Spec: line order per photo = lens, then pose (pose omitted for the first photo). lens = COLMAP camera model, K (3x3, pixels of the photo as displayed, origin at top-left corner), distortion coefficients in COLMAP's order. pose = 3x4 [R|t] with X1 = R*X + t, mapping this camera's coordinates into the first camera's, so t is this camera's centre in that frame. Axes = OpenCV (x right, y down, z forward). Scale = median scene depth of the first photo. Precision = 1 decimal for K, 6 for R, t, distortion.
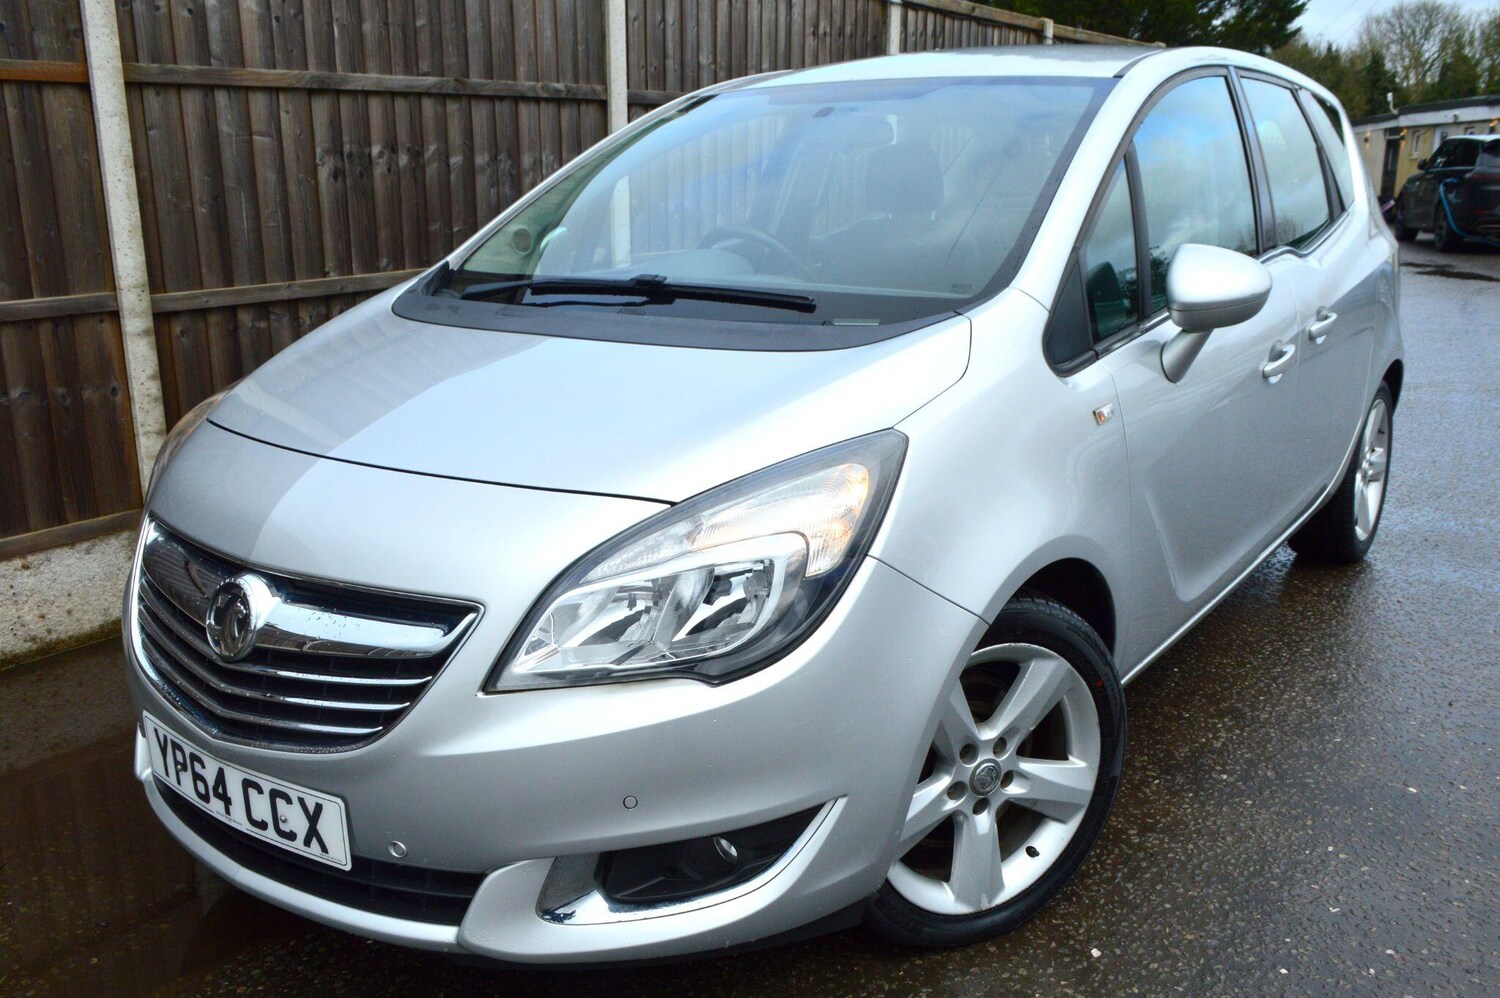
lens RADIAL K [[1280.1, 0, 763.9], [0, 1280.1, 511.8], [0, 0, 1]] dist [-0.024851, 0.011444]
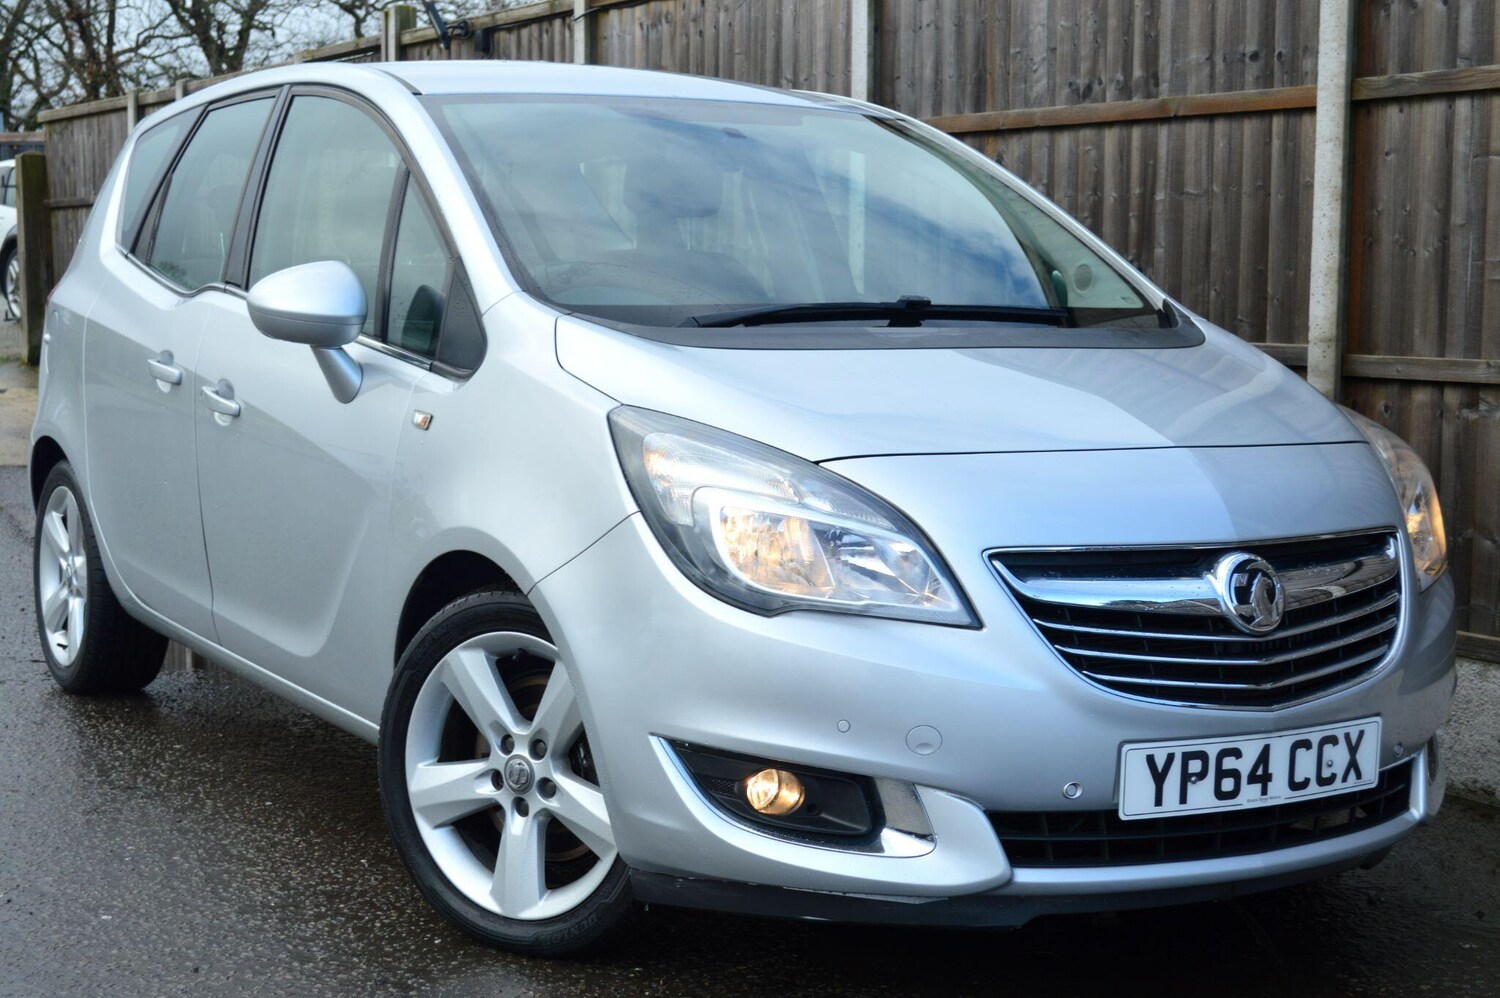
lens RADIAL K [[2360.1, 0, 714.3], [0, 2360.1, 505.4], [0, 0, 1]] dist [-0.024864, 0.028024]
pose [[-0.382317, 0.097333, -0.918891, 1.006479], [-0.246634, 0.947611, 0.202991, -0.268729], [0.890508, 0.304237, -0.338282, 1.114682]]
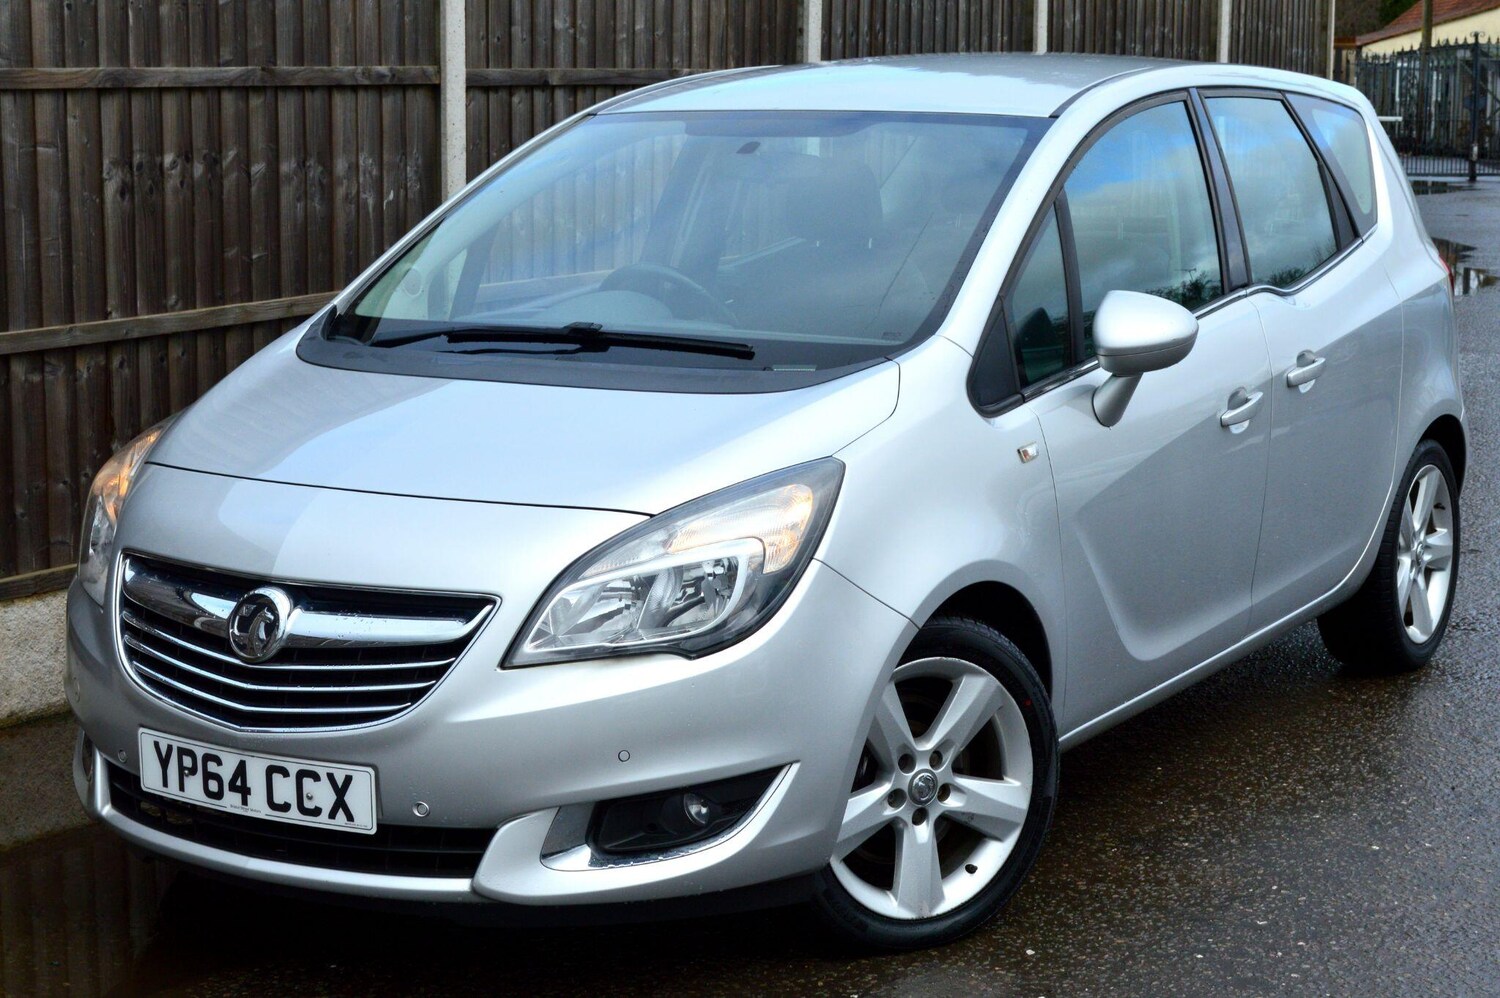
lens RADIAL K [[2651.5, 0, 750.0], [0, 2651.5, 499.0], [0, 0, 1]] dist [-0.005202, -0.131939]
pose [[0.996984, -0.007492, 0.077251, -0.079323], [0.015541, 0.994443, -0.104124, 0.110696], [-0.076041, 0.105010, 0.991560, -0.684983]]
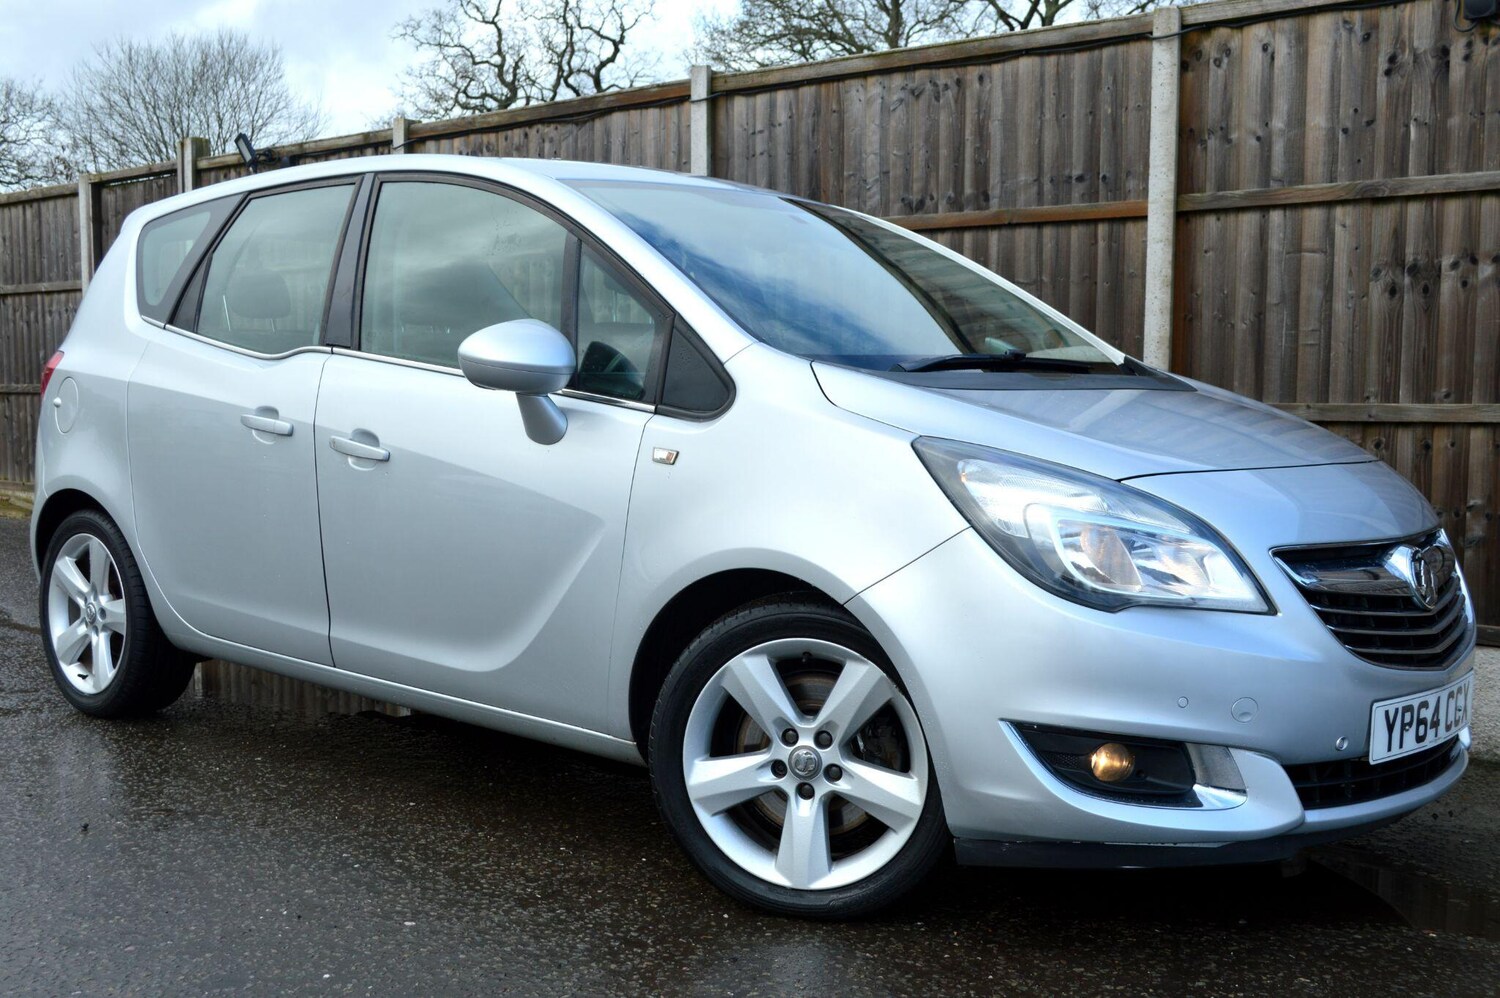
lens RADIAL K [[1700.5, 0, 728.8], [0, 1700.5, 517.8], [0, 0, 1]] dist [-0.026666, 0.013090]
pose [[-0.088064, 0.092768, -0.991786, 0.936747], [-0.265382, 0.957484, 0.113124, -0.130681], [0.960113, 0.273164, -0.059700, 0.708478]]
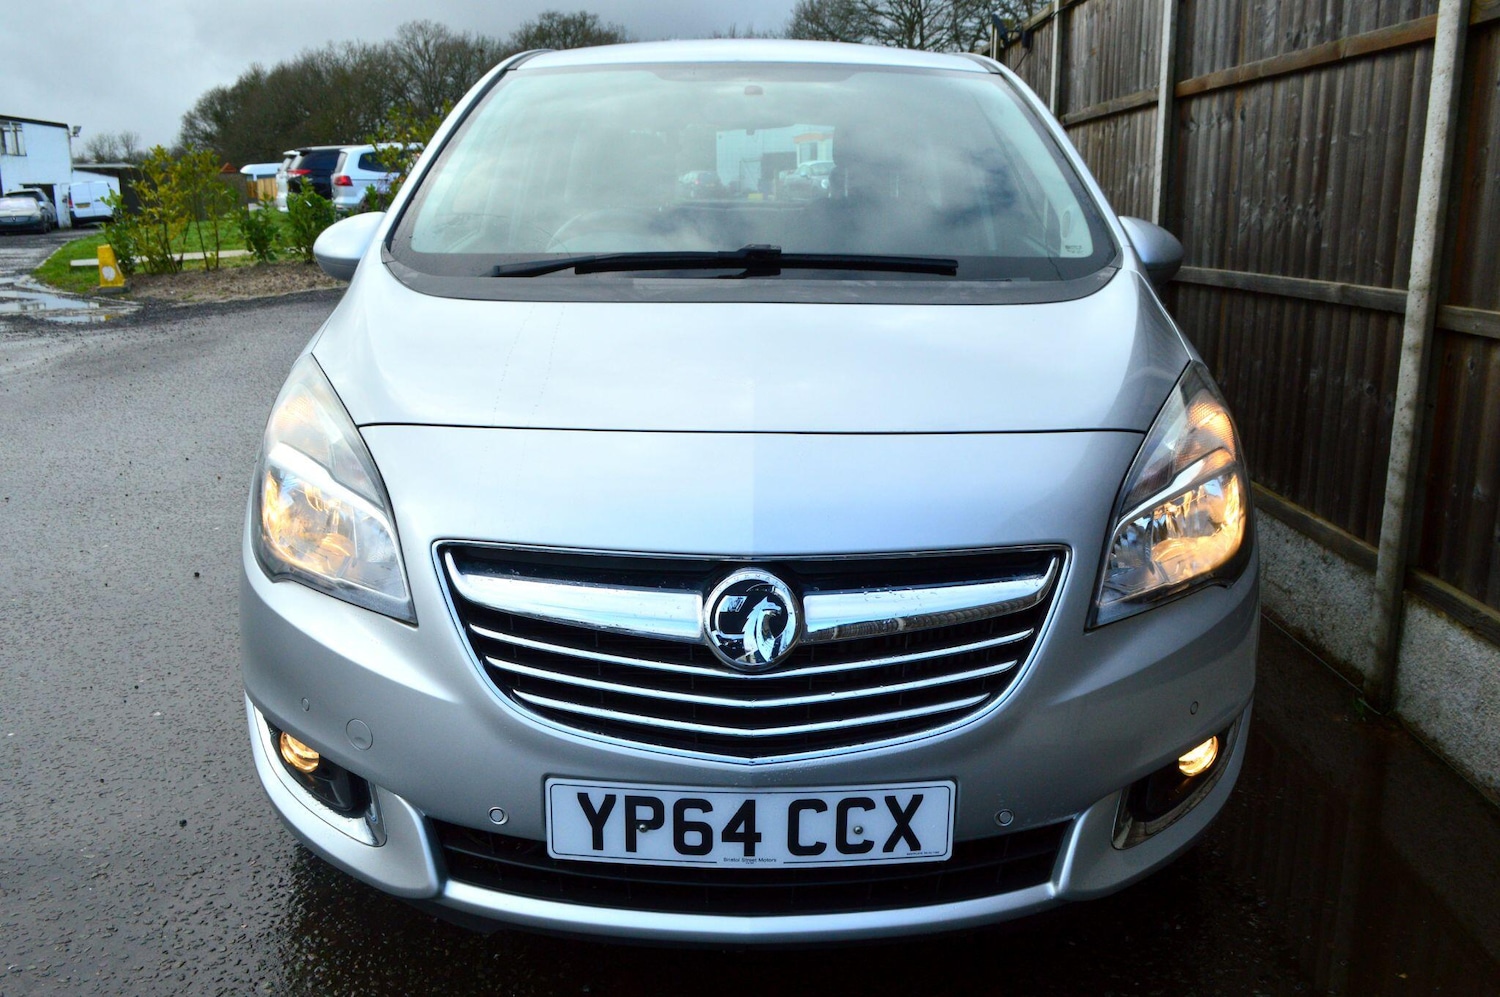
lens RADIAL K [[1344.5, 0, 749.8], [0, 1344.5, 530.0], [0, 0, 1]] dist [-0.029713, 0.005824]
pose [[-0.793257, 0.152416, -0.589502, 0.325031], [-0.152001, 0.887941, 0.434115, -0.317078], [0.589609, 0.433970, -0.681198, 1.287568]]
